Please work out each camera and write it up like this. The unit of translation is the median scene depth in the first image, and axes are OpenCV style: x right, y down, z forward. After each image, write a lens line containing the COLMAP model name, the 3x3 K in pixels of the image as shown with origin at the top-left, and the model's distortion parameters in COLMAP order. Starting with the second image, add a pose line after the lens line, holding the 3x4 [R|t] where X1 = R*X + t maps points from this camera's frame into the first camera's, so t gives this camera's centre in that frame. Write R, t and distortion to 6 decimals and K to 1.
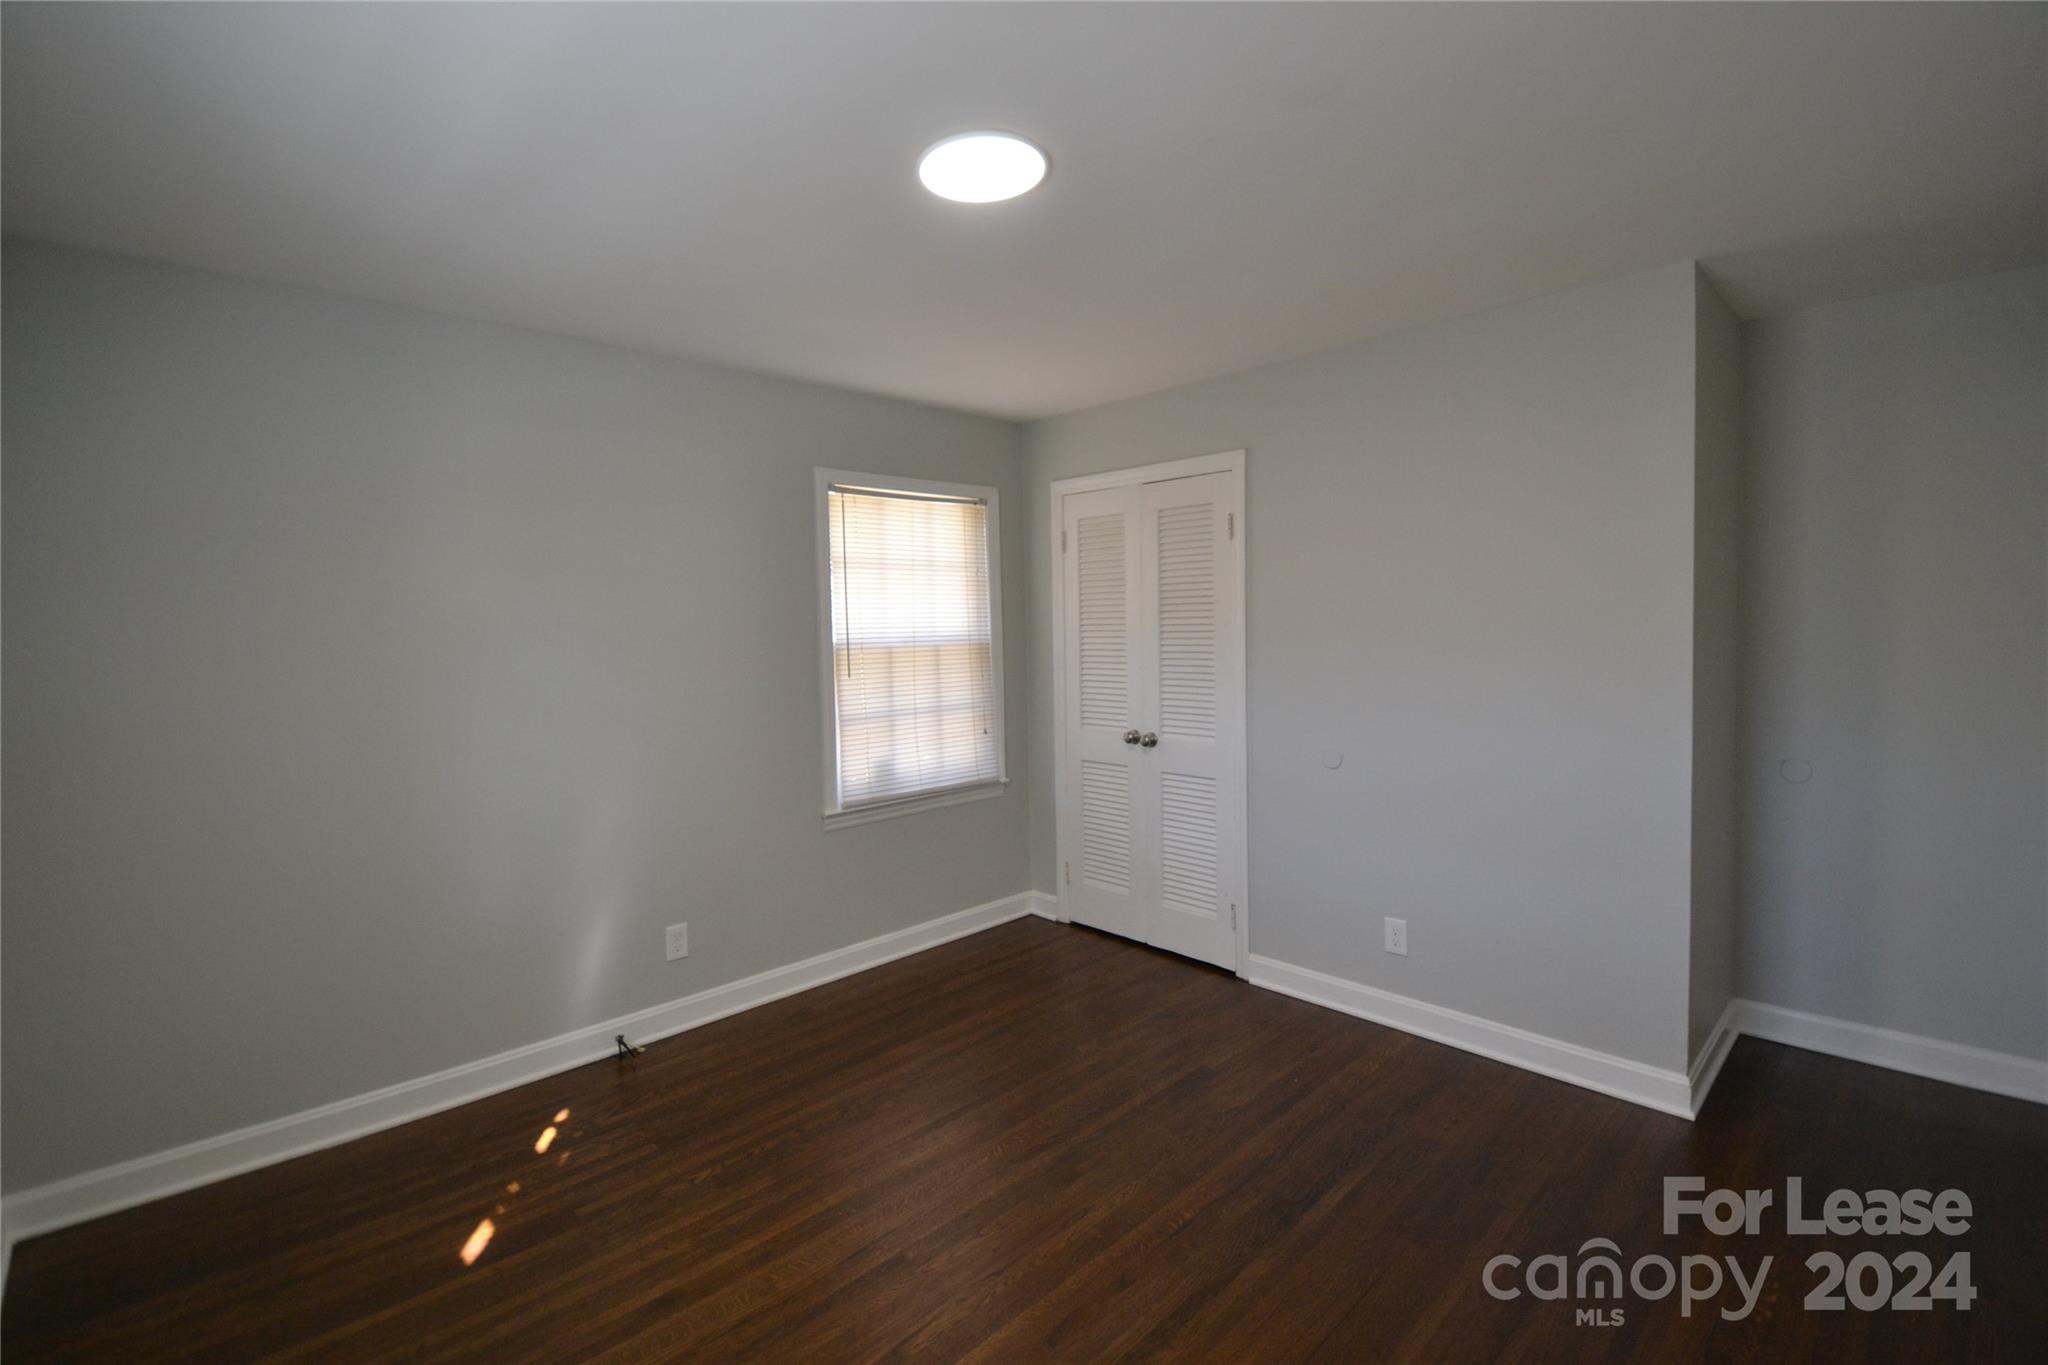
lens RADIAL K [[909.4, 0, 1025.8], [0, 909.4, 677.8], [0, 0, 1]] dist [0.003081, -0.011148]
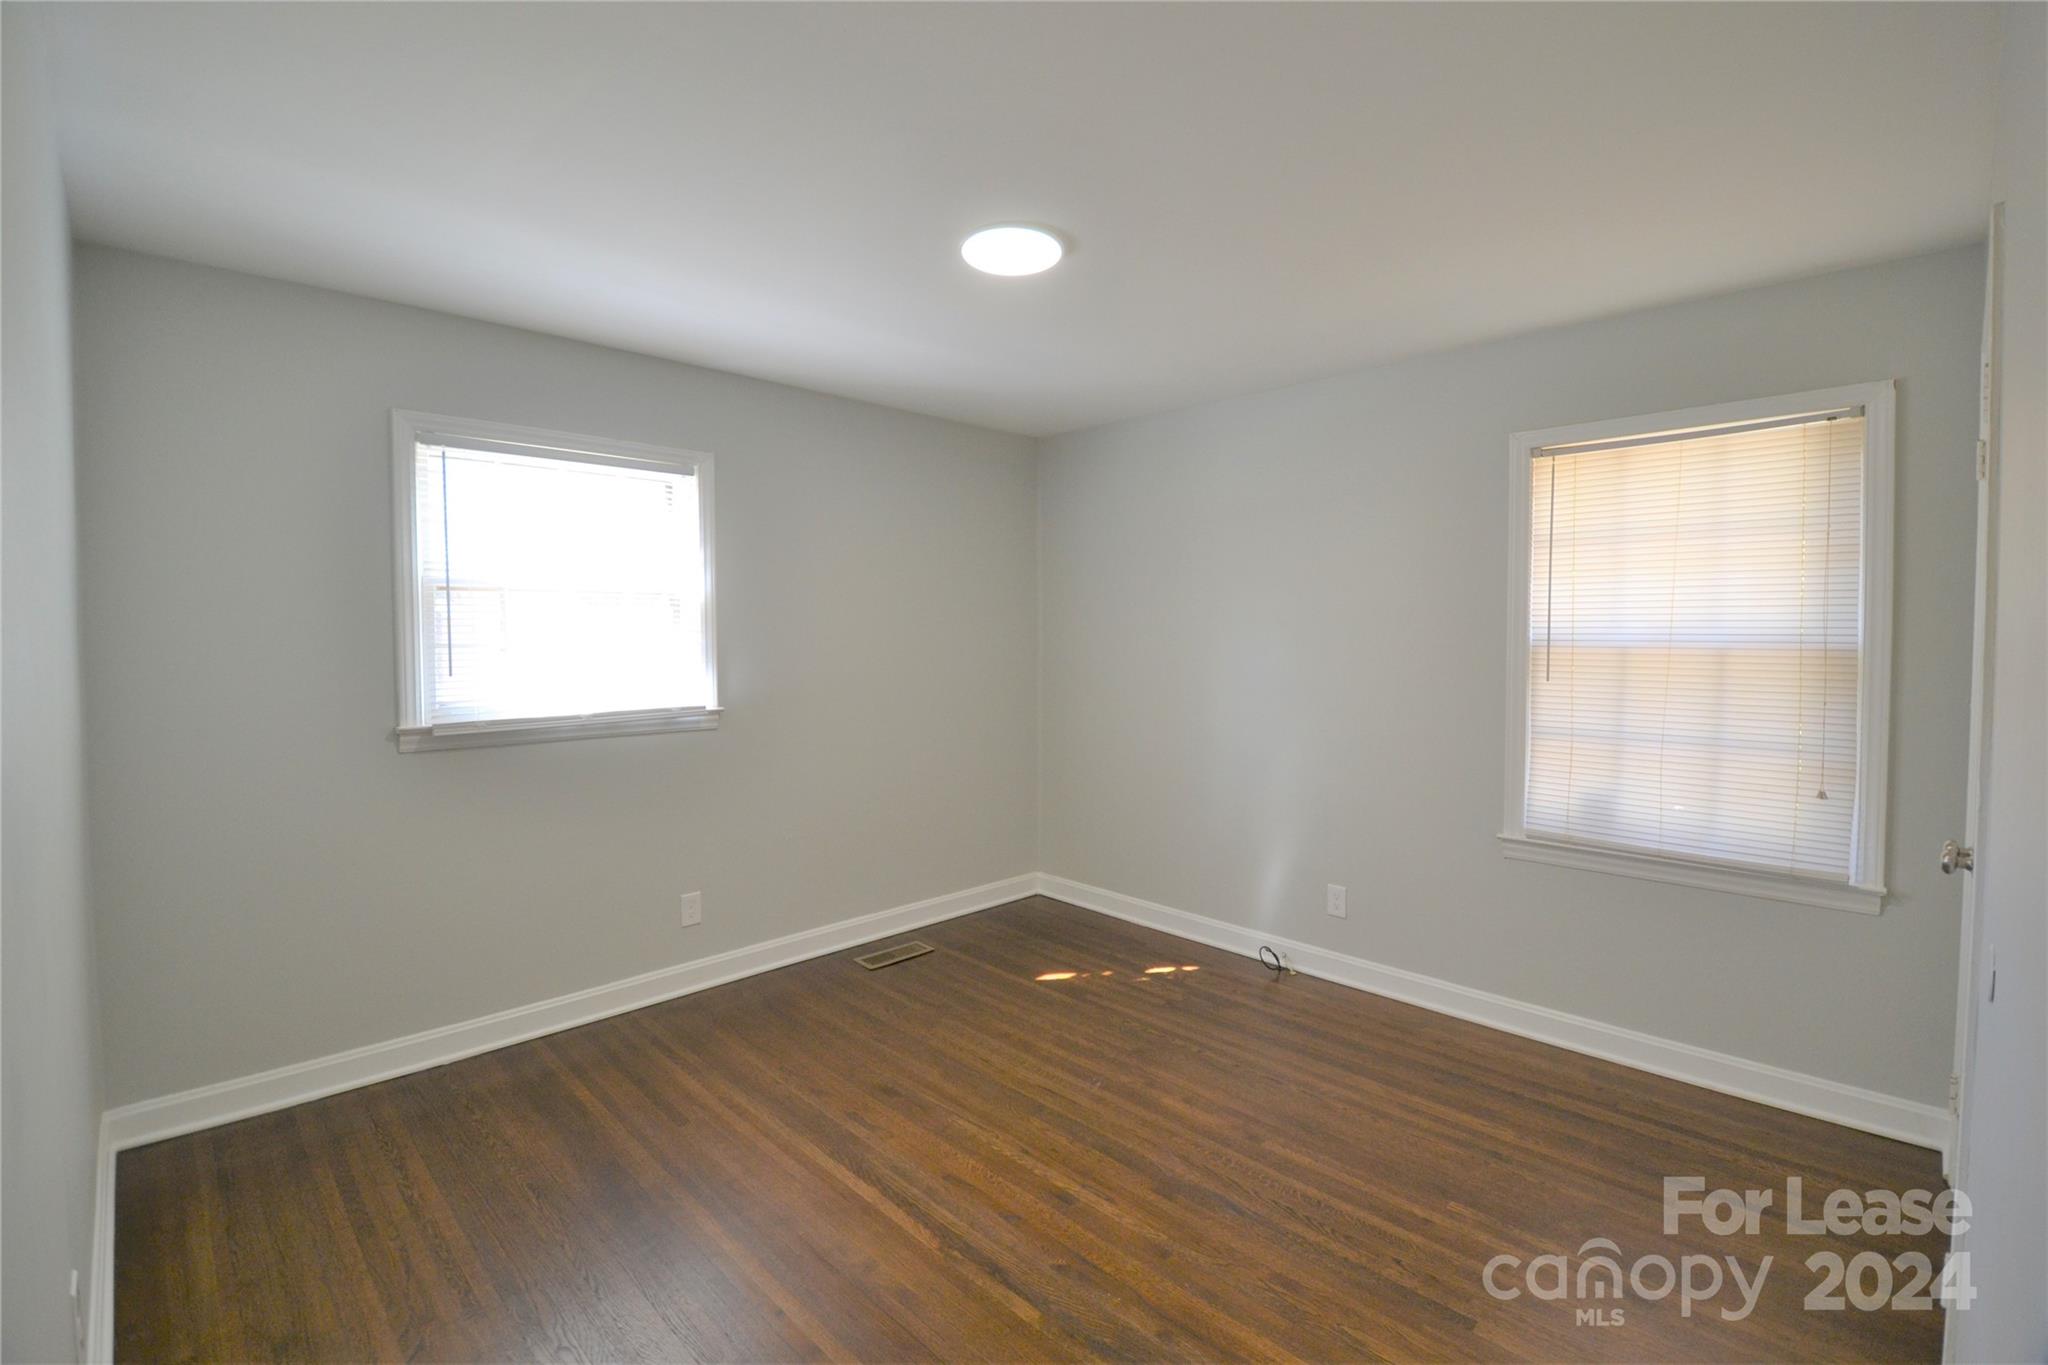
lens RADIAL K [[909.4, 0, 1025.7], [0, 909.4, 682.3], [0, 0, 1]] dist [0.003081, -0.011148]
pose [[0.002187, 0.077685, -0.996976, 0.900347], [-0.059811, 0.995203, 0.077415, -0.050234], [0.998207, 0.059460, 0.006822, 0.759888]]
